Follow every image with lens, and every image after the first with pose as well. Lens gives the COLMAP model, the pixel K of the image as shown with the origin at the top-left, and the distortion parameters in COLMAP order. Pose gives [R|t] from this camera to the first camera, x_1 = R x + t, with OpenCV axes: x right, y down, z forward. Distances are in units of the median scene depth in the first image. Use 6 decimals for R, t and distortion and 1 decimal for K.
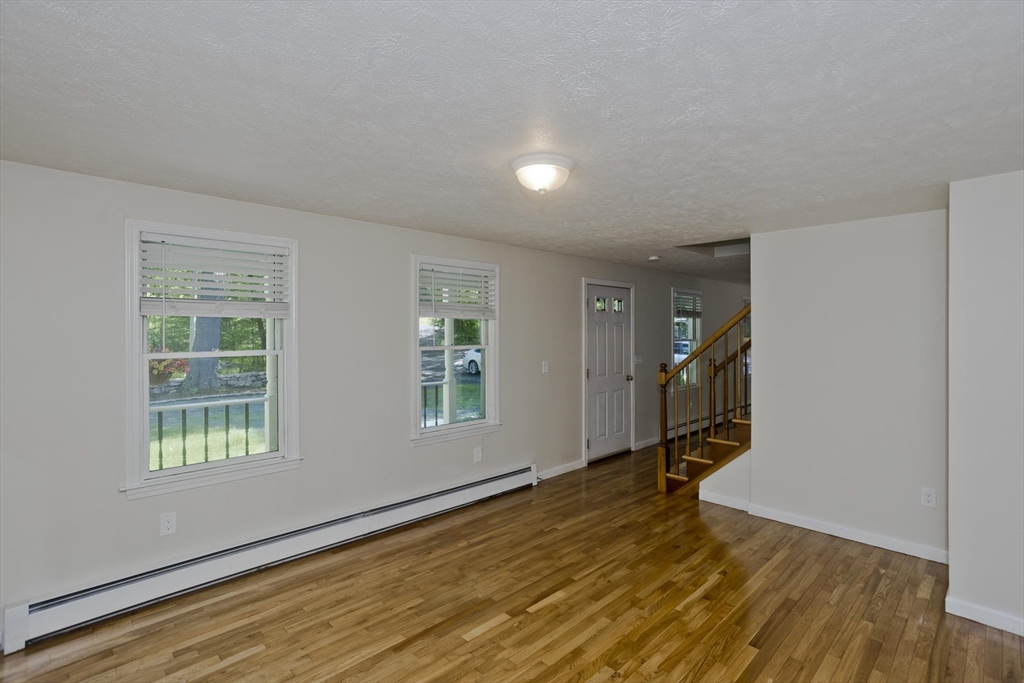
lens RADIAL K [[501.8, 0, 515.4], [0, 501.8, 334.1], [0, 0, 1]] dist [0.001071, 0.001495]
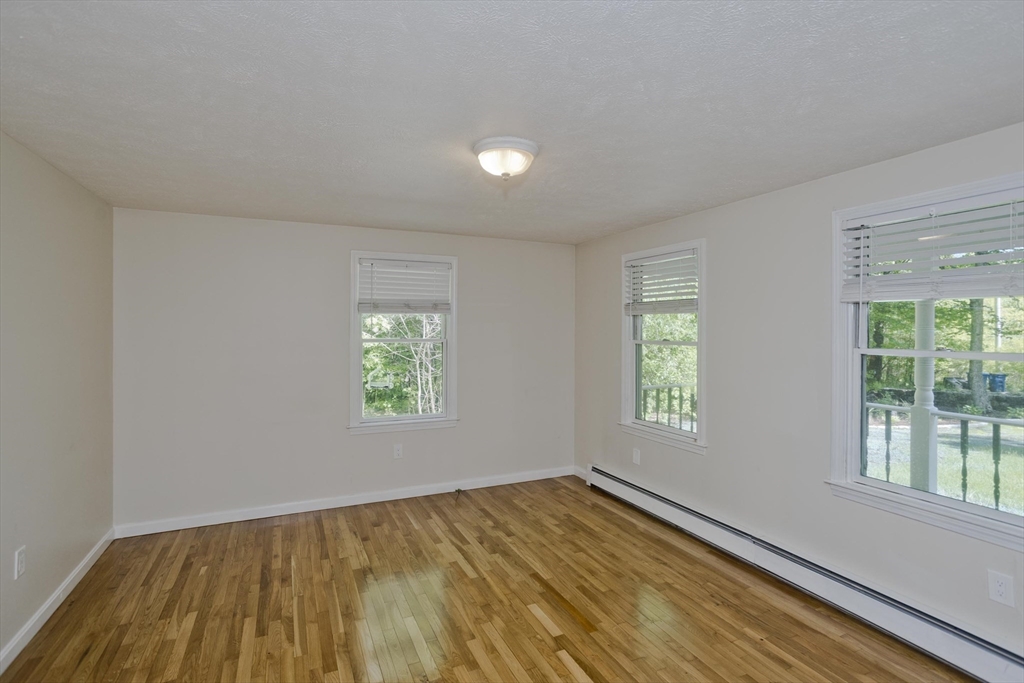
lens RADIAL K [[501.8, 0, 518.5], [0, 501.8, 346.2], [0, 0, 1]] dist [0.001071, 0.001495]
pose [[-0.329075, 0.030650, -0.943806, 0.849234], [-0.010549, 0.999291, 0.036130, 0.003508], [0.944245, 0.021846, -0.328519, 1.214998]]
